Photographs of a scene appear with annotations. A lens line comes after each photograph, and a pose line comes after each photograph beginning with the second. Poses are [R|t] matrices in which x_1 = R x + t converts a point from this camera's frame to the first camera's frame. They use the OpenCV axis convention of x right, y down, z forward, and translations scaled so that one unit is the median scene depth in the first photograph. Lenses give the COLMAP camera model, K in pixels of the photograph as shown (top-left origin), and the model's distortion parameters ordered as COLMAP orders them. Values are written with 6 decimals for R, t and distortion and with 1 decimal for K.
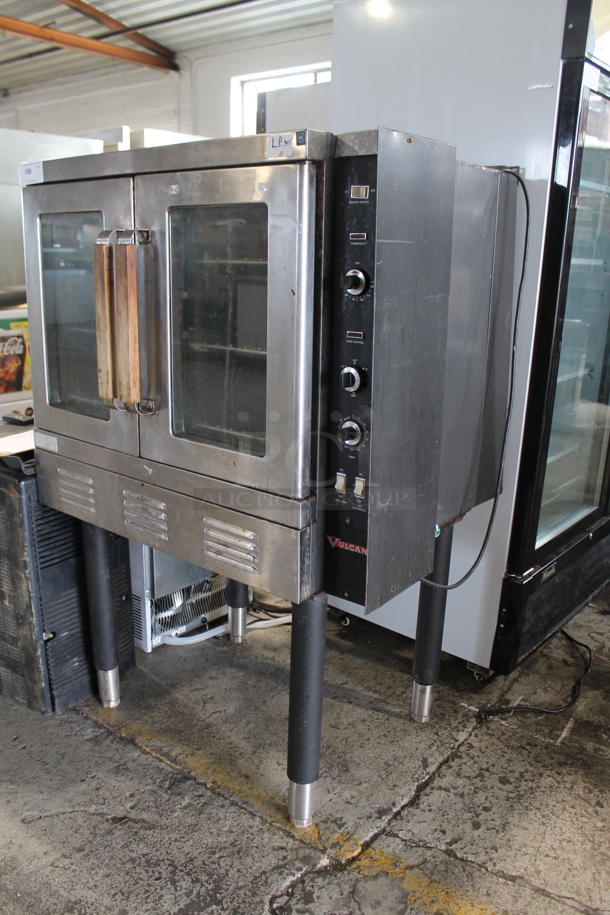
lens RADIAL K [[765.7, 0, 297.9], [0, 765.7, 459.1], [0, 0, 1]] dist [-0.159885, 0.131459]
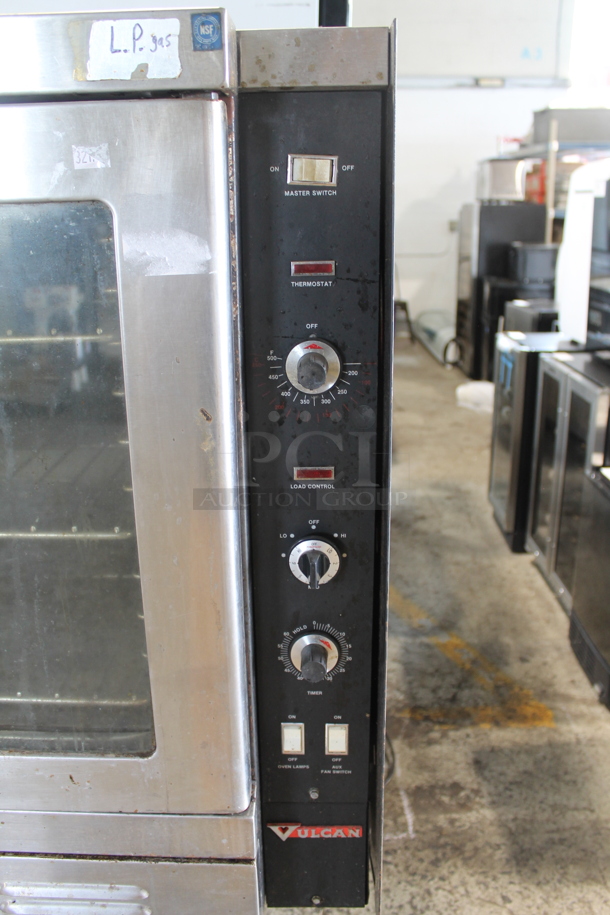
lens RADIAL K [[765.7, 0, 302.5], [0, 765.7, 456.5], [0, 0, 1]] dist [-0.159885, 0.131459]
pose [[0.788470, -0.215244, 0.576181, -0.158121], [0.183866, 0.976417, 0.113150, -0.175437], [-0.586948, 0.016725, 0.809452, 0.469566]]
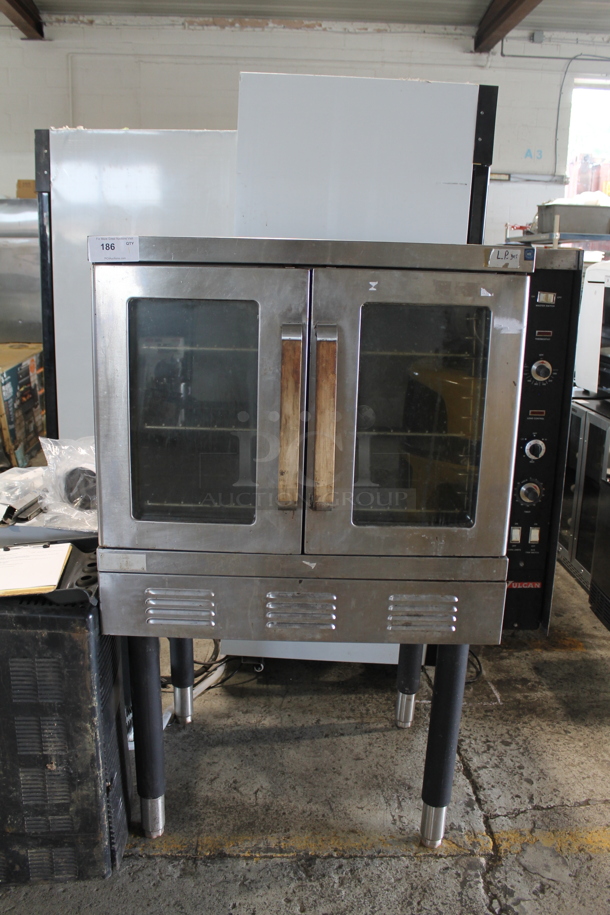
lens RADIAL K [[765.7, 0, 301.7], [0, 765.7, 461.0], [0, 0, 1]] dist [-0.159885, 0.131459]
pose [[0.778515, -0.151406, 0.609090, -0.738515], [0.157666, 0.986525, 0.043705, -0.152591], [-0.607500, 0.062008, 0.791896, 0.212753]]
